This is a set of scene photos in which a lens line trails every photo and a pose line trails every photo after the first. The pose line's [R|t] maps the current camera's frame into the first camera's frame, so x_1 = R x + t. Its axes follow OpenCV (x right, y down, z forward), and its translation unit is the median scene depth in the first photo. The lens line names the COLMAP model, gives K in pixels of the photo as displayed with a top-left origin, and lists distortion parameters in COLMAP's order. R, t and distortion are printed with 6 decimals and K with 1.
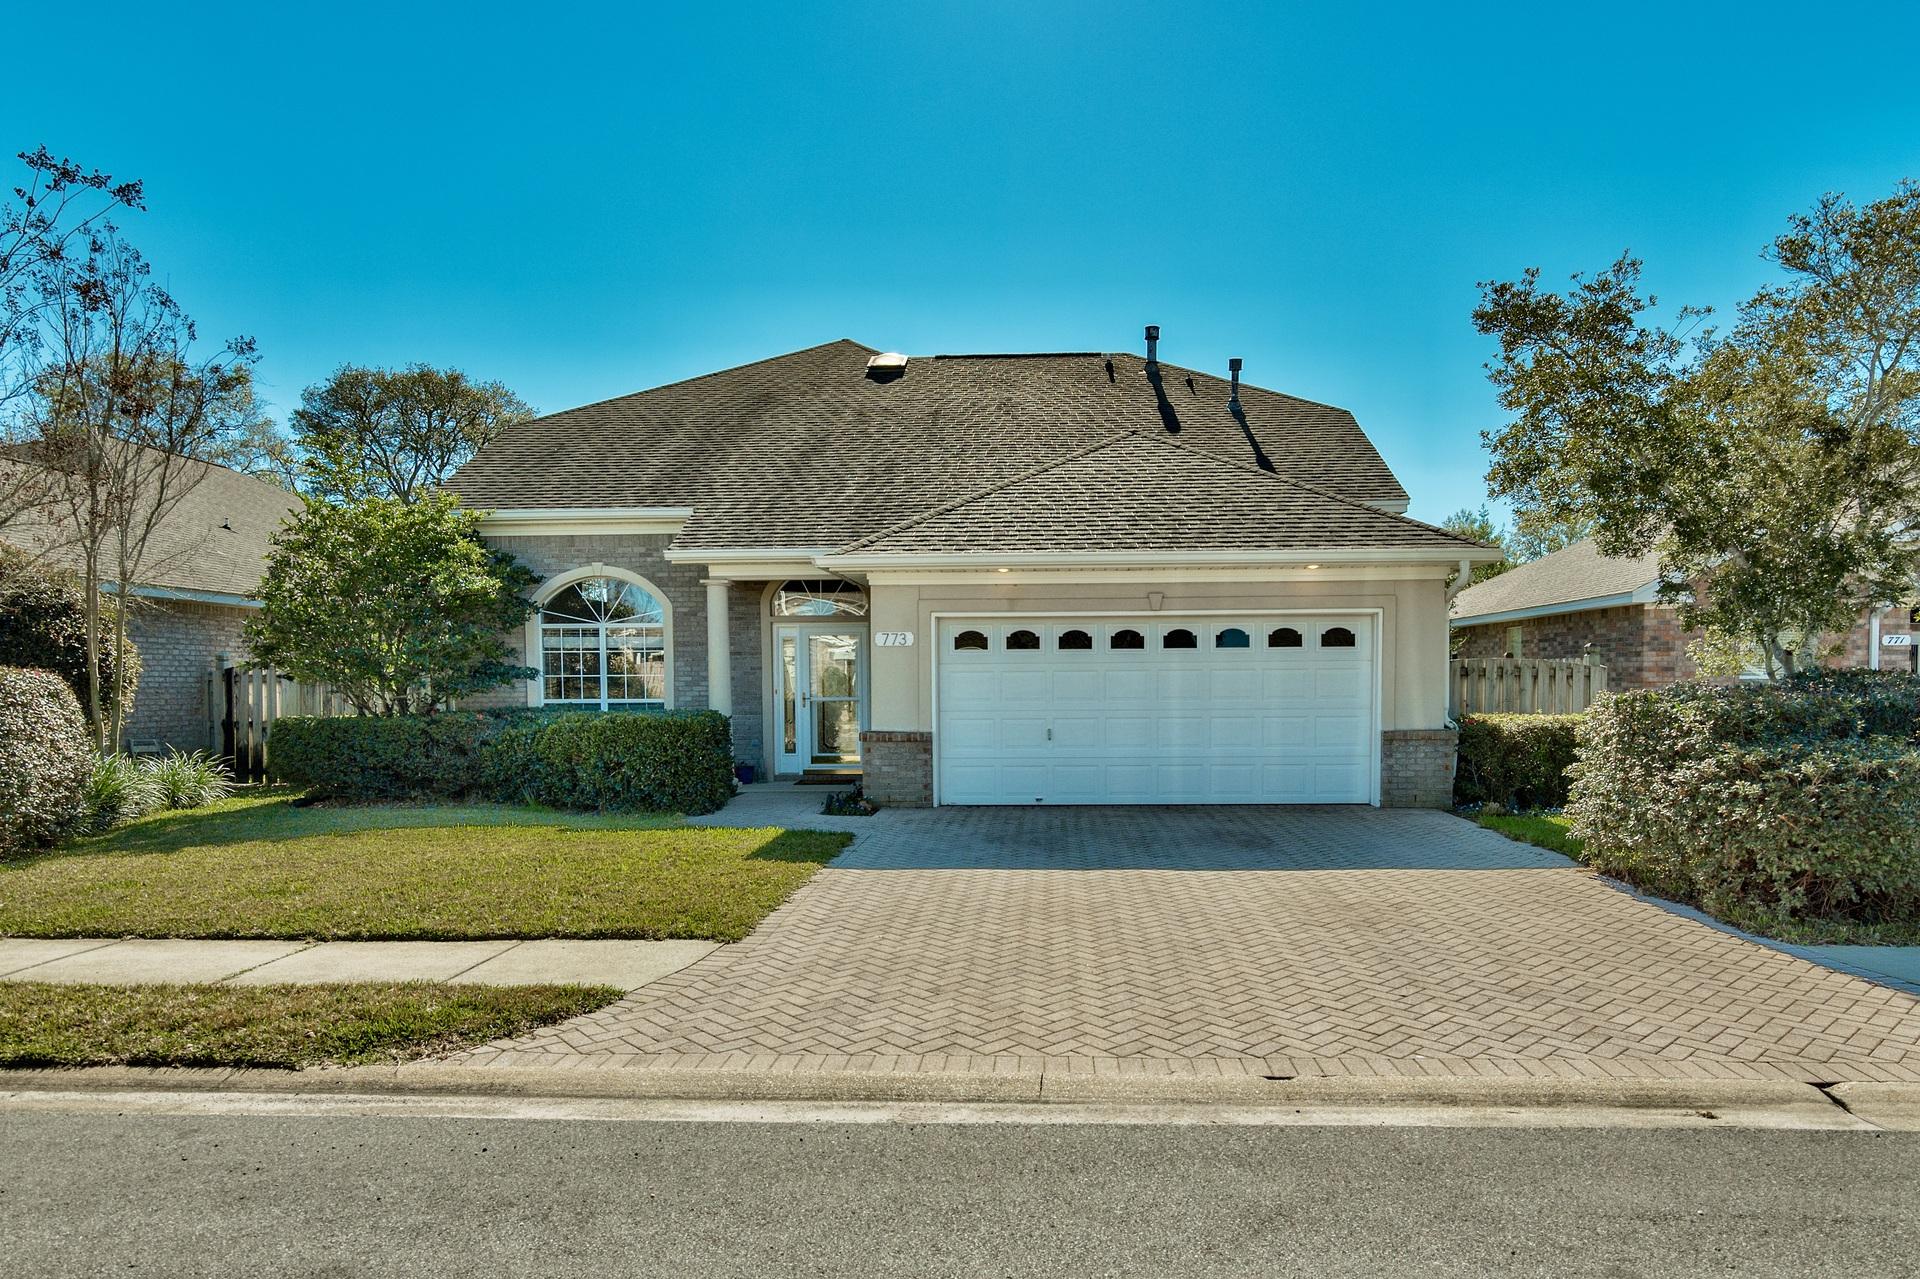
lens RADIAL K [[1045.1, 0, 974.2], [0, 1045.1, 701.2], [0, 0, 1]] dist [-0.001214, -0.000199]
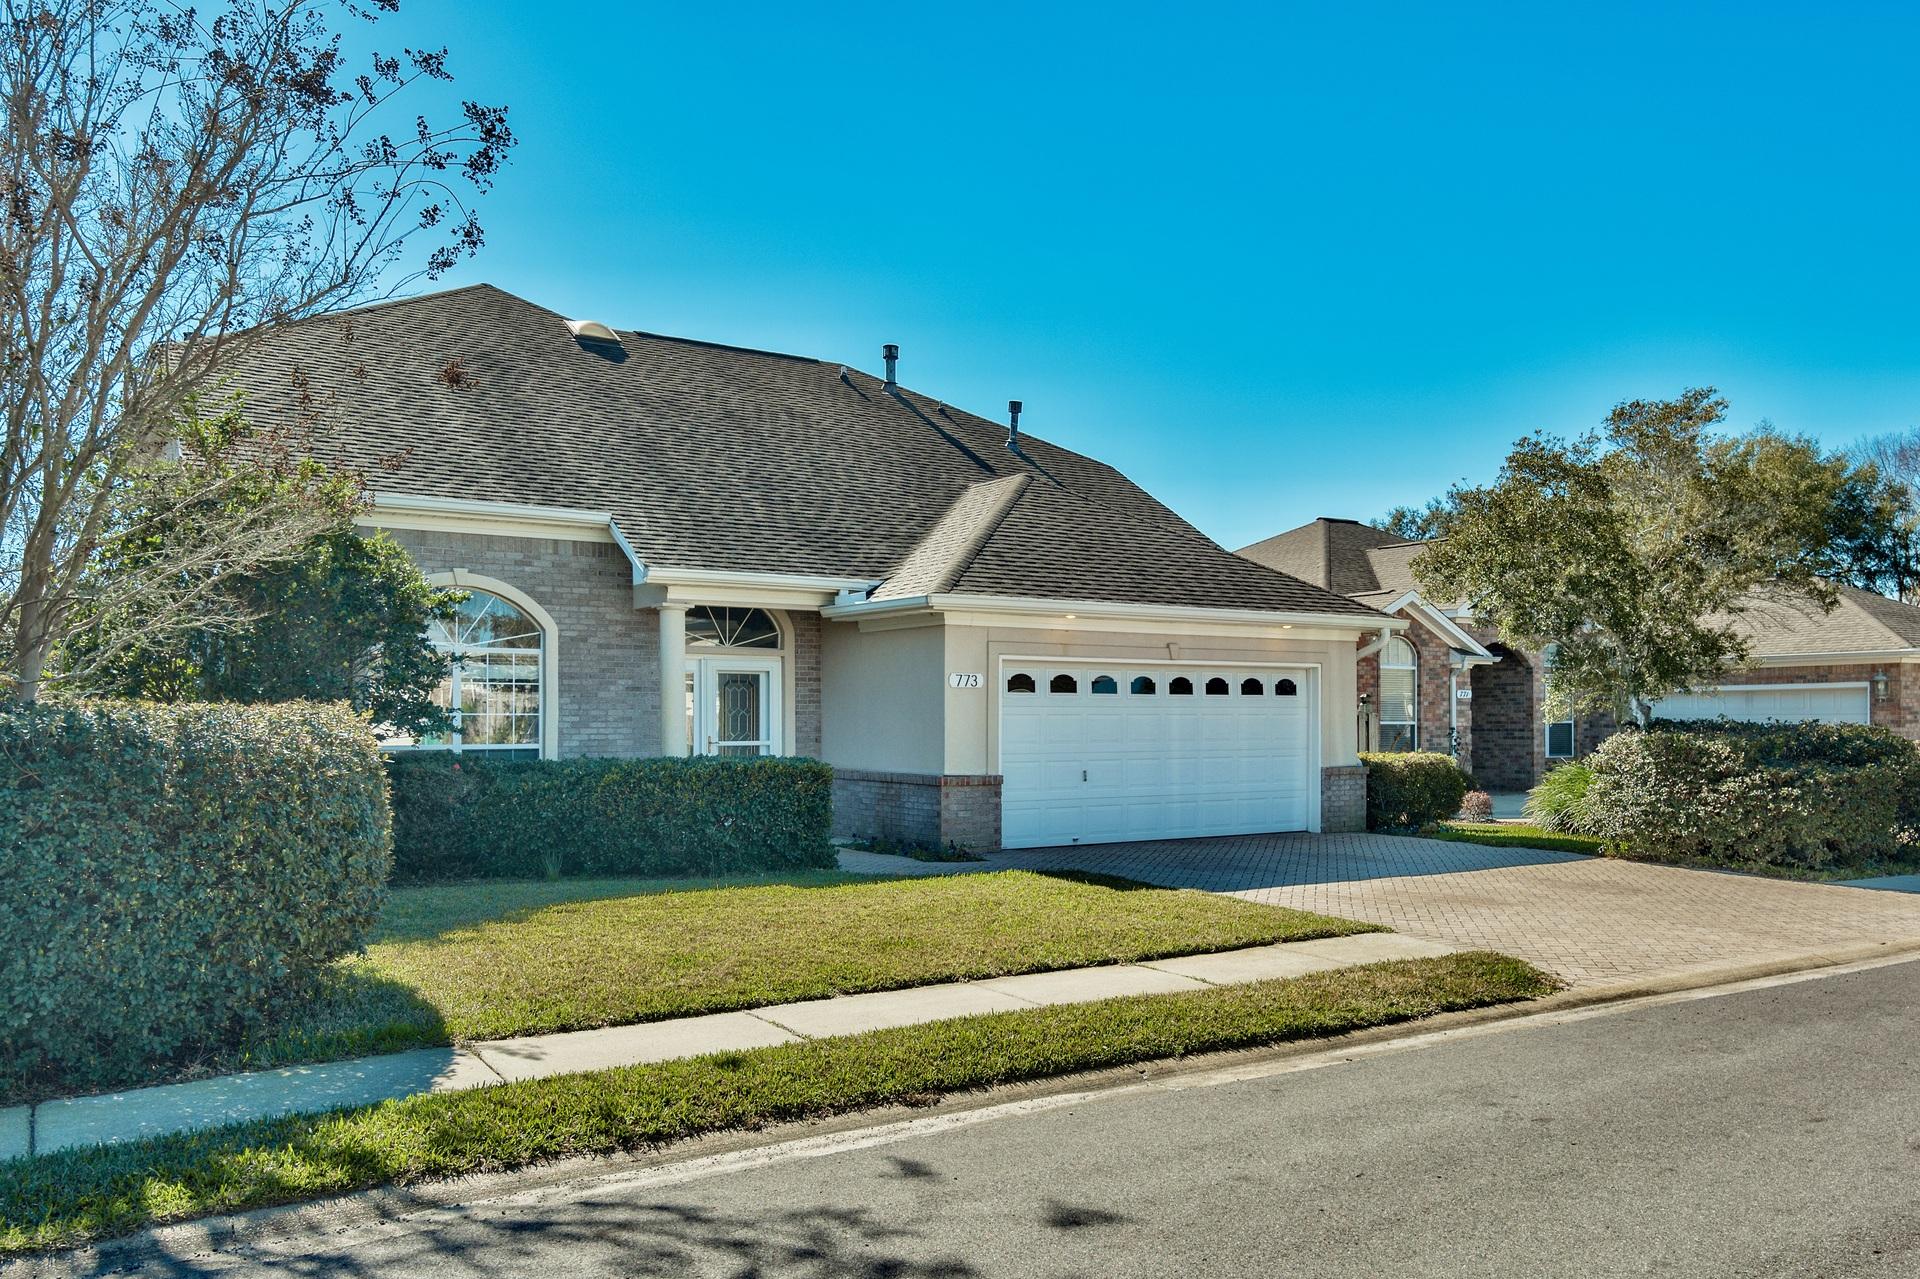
lens RADIAL K [[1356.1, 0, 947.0], [0, 1356.1, 656.1], [0, 0, 1]] dist [0.047731, 0.003337]
pose [[0.828974, 0.031754, 0.558385, -0.799641], [0.006631, 0.997759, -0.066585, 0.002316], [-0.559248, 0.058900, 0.826906, -0.041177]]
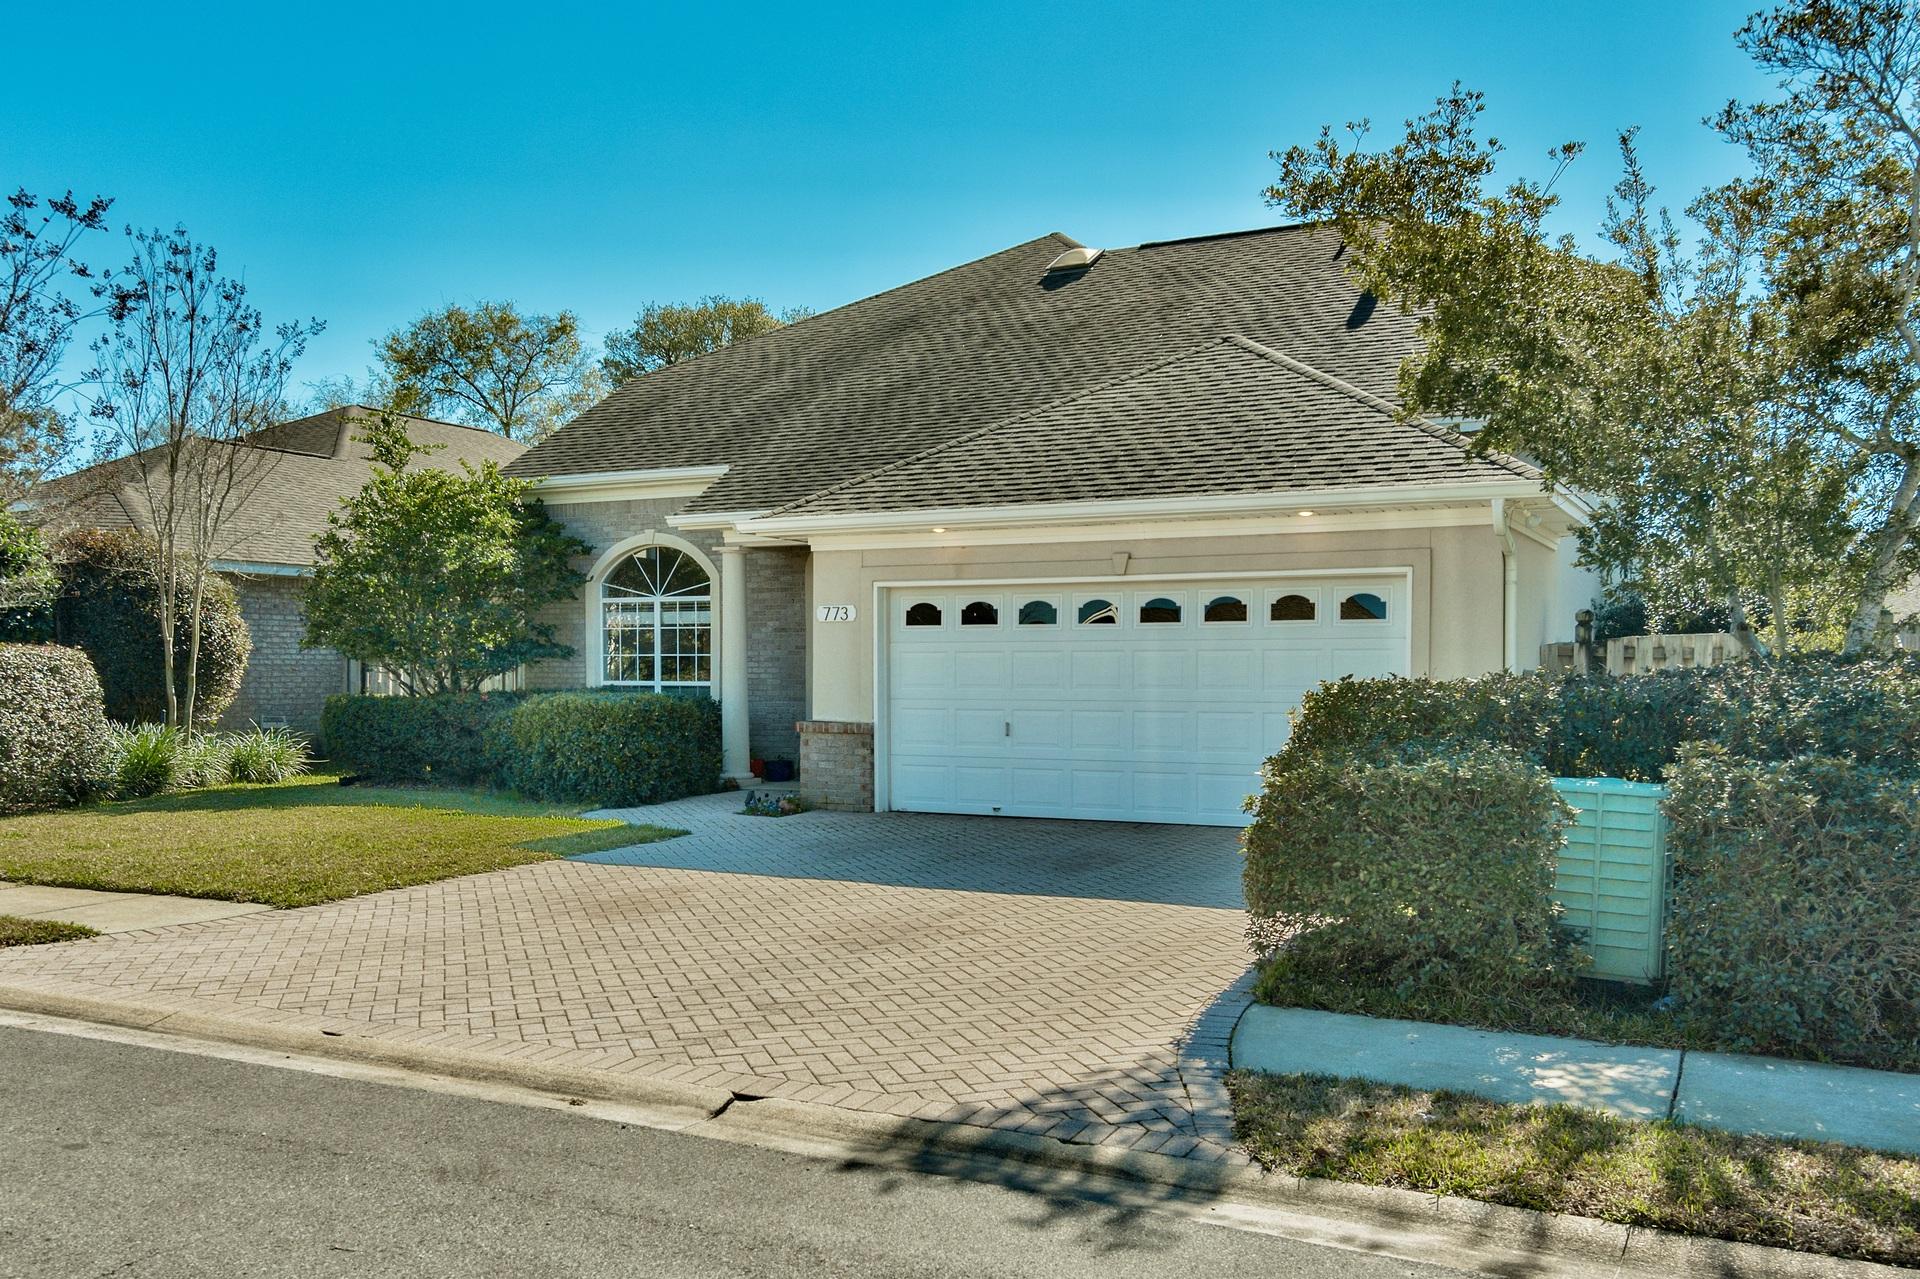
lens RADIAL K [[1427.5, 0, 970.4], [0, 1427.5, 649.4], [0, 0, 1]] dist [0.021499, -0.000389]
pose [[0.923092, 0.002637, -0.384571, 0.474806], [-0.013737, 0.999564, -0.026120, -0.000917], [0.384334, 0.029394, 0.922726, -0.037540]]
